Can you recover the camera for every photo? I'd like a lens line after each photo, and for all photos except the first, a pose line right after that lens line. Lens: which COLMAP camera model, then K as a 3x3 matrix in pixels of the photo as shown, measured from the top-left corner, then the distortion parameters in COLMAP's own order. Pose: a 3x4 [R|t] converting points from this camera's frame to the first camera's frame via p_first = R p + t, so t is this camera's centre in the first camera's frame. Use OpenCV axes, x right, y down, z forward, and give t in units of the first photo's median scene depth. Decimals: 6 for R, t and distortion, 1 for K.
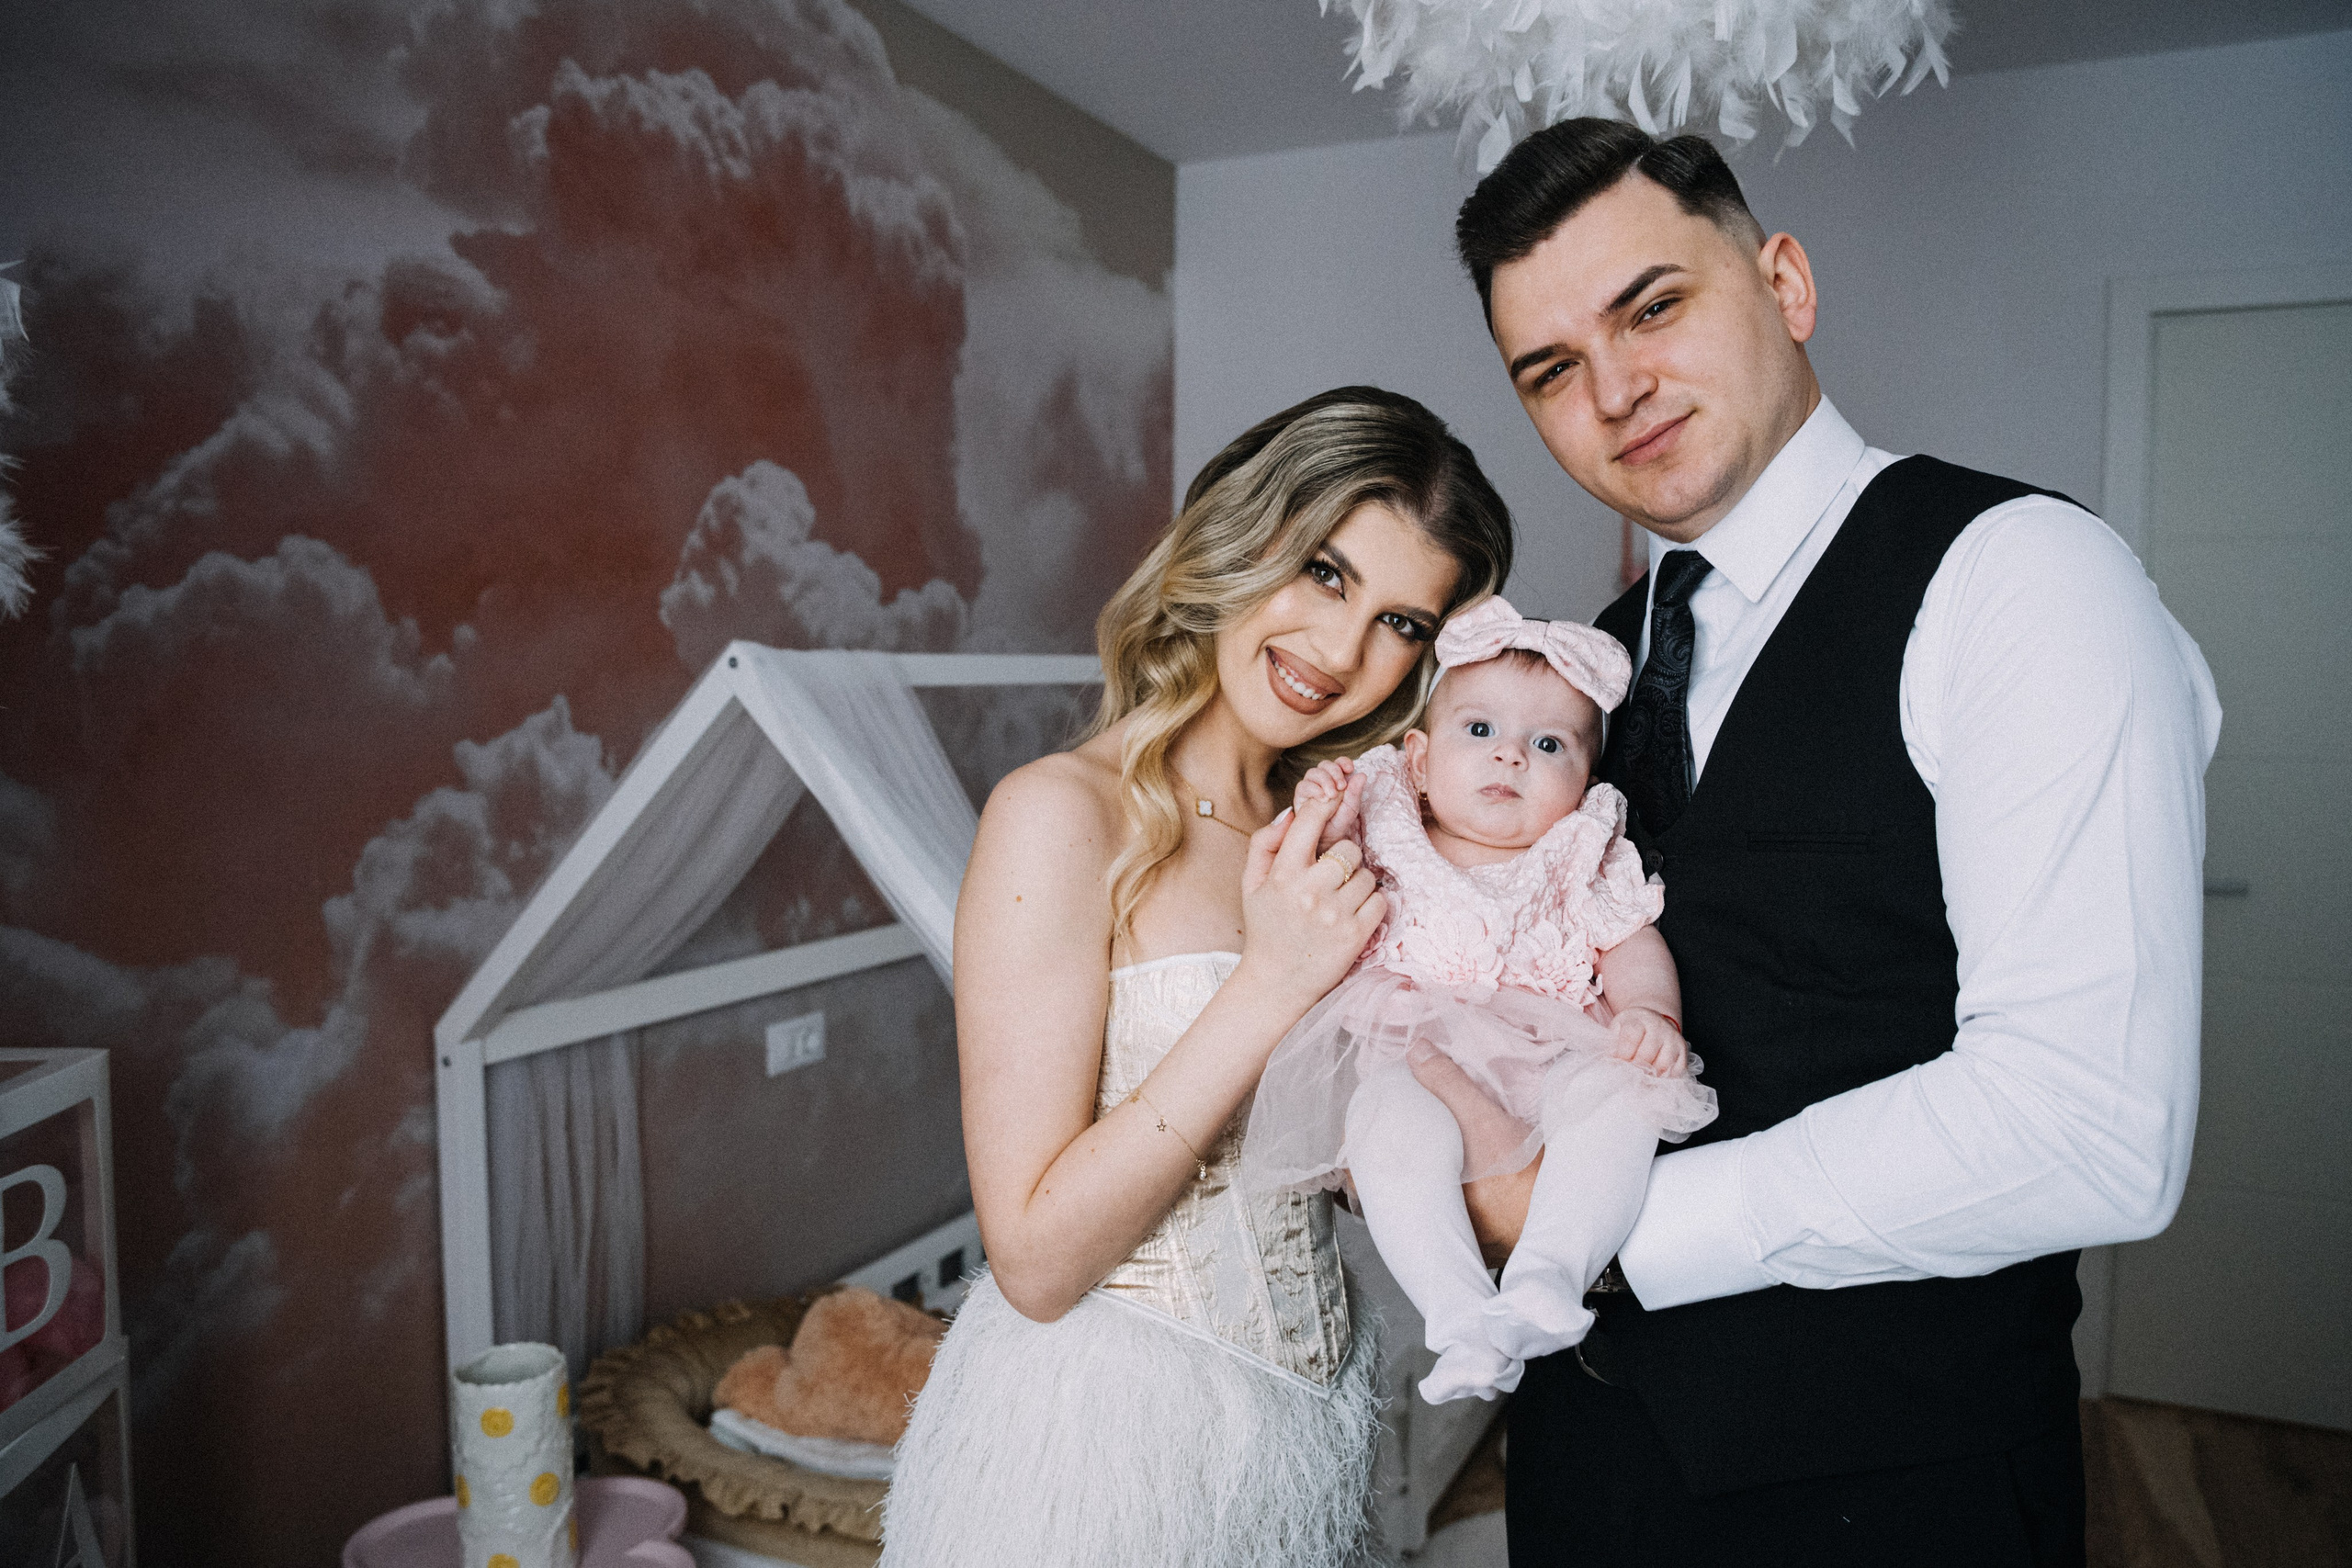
lens RADIAL K [[1772.0, 0, 1190.8], [0, 1772.0, 782.5], [0, 0, 1]] dist [-0.063142, 0.006540]
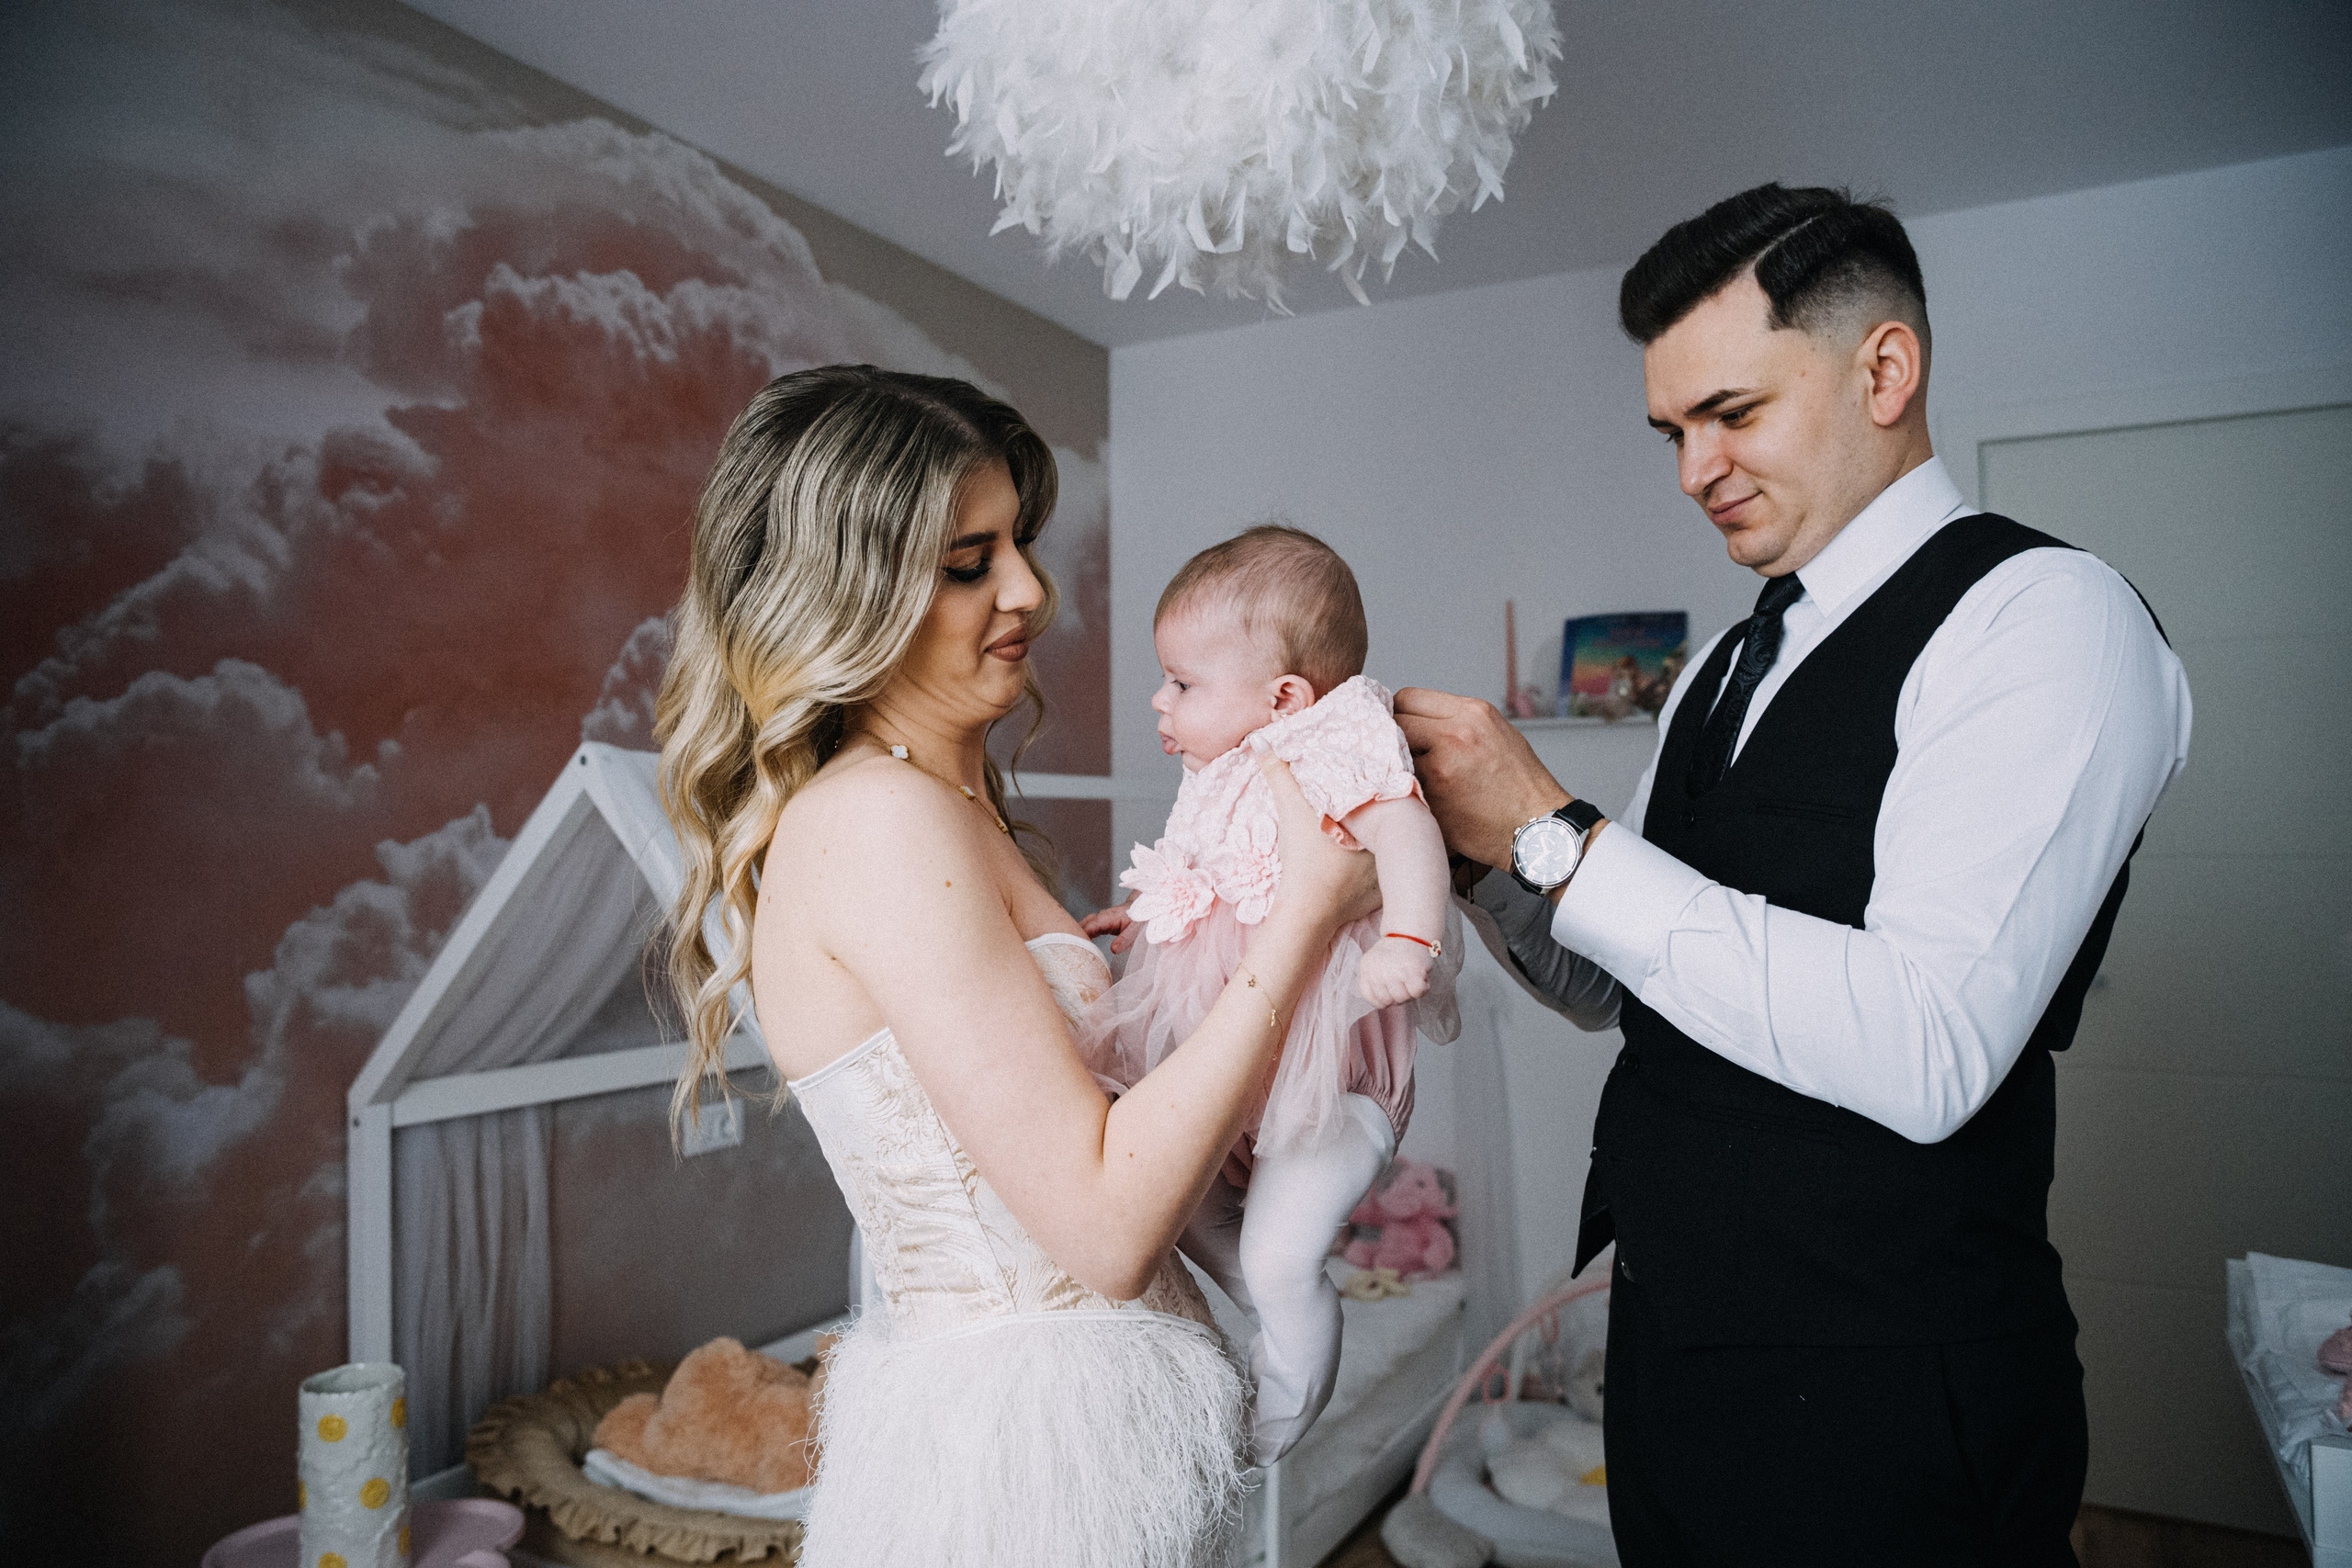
lens RADIAL K [[1675.1, 0, 1176.0], [0, 1675.1, 781.8], [0, 0, 1]] dist [-0.067428, 0.030318]
pose [[0.996976, -0.015872, -0.076071, 0.179976], [0.007956, 0.994623, -0.103253, 0.052803], [0.077301, 0.102336, 0.991742, -0.034848]]
